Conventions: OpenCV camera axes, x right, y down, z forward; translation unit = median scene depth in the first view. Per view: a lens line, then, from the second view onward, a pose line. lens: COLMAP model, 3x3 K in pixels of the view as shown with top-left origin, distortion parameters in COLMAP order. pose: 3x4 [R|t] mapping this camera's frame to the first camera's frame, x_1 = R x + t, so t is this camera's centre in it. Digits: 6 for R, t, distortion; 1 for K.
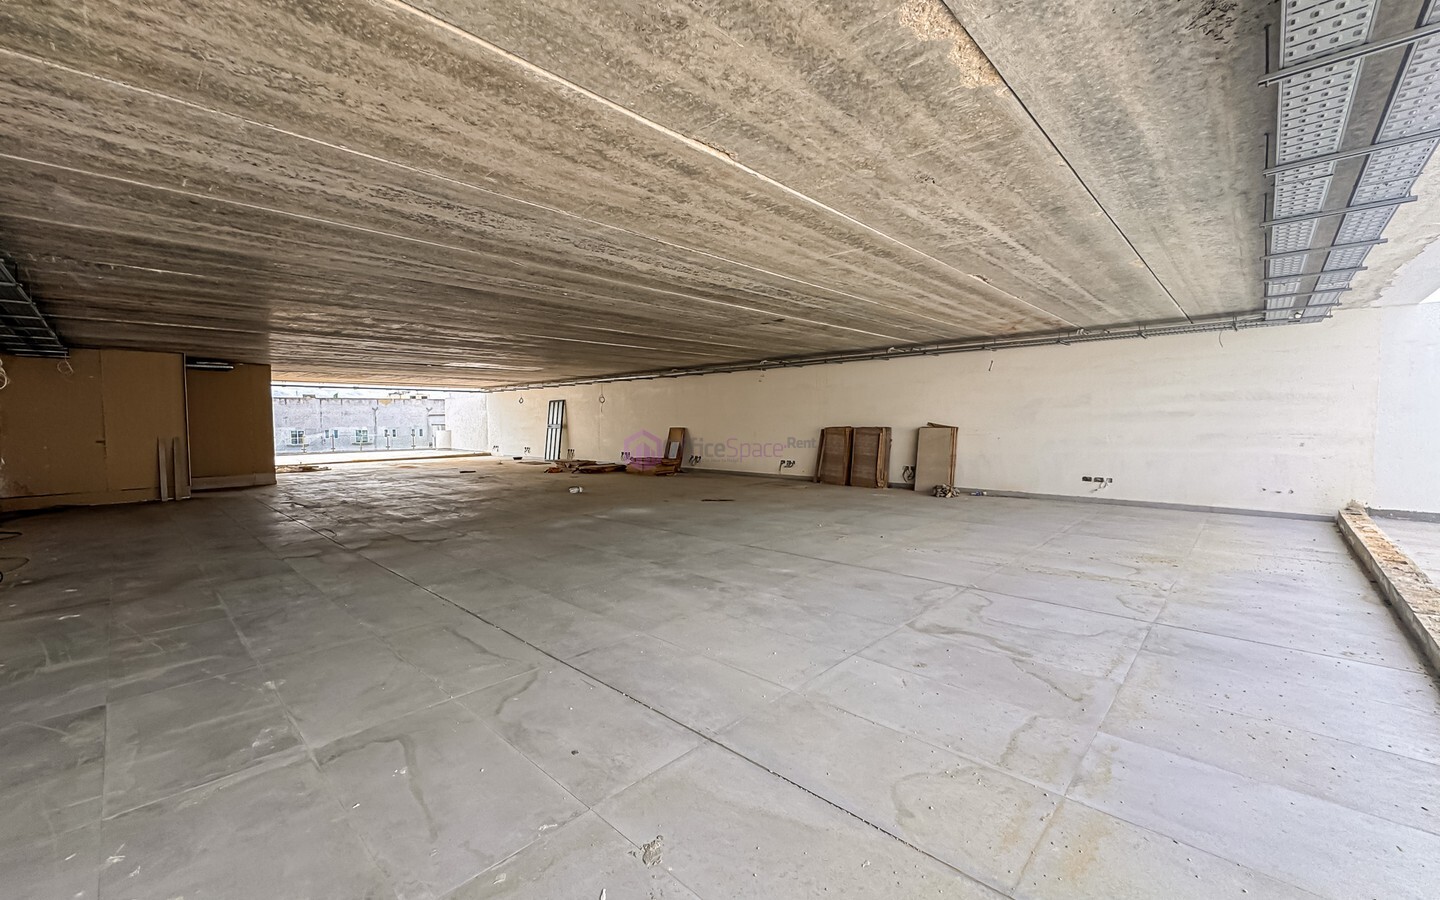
lens RADIAL K [[575.1, 0, 722.4], [0, 575.1, 450.2], [0, 0, 1]] dist [-0.001782, -0.000266]
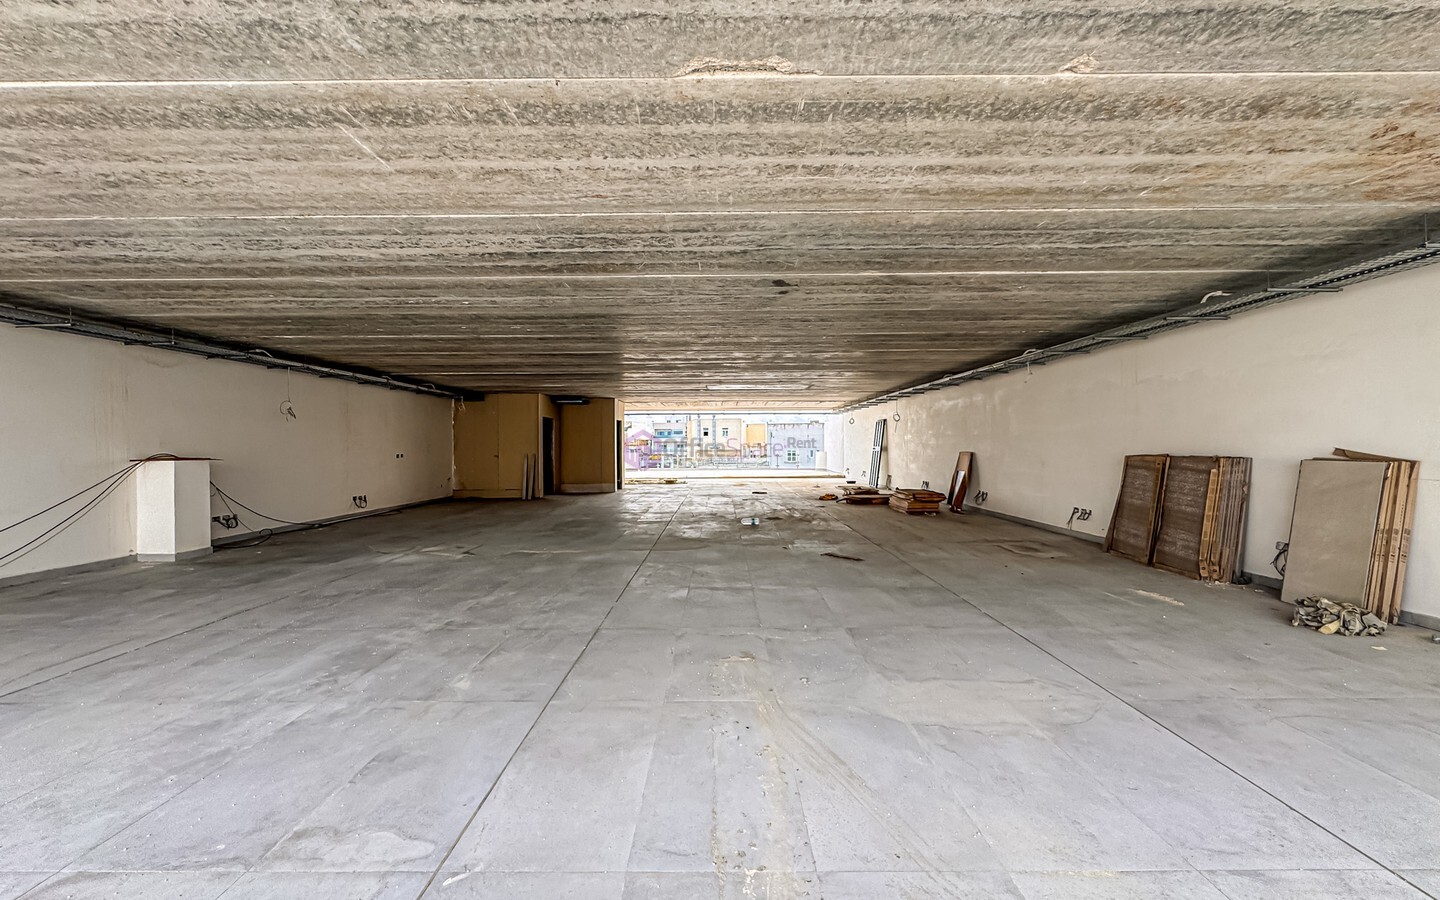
lens RADIAL K [[575.1, 0, 722.4], [0, 575.1, 450.2], [0, 0, 1]] dist [-0.001782, -0.000266]
pose [[0.682196, 0.011564, -0.731078, 0.714035], [-0.039405, 0.999003, -0.020968, -0.038901], [0.730107, 0.043113, 0.681971, 0.732499]]
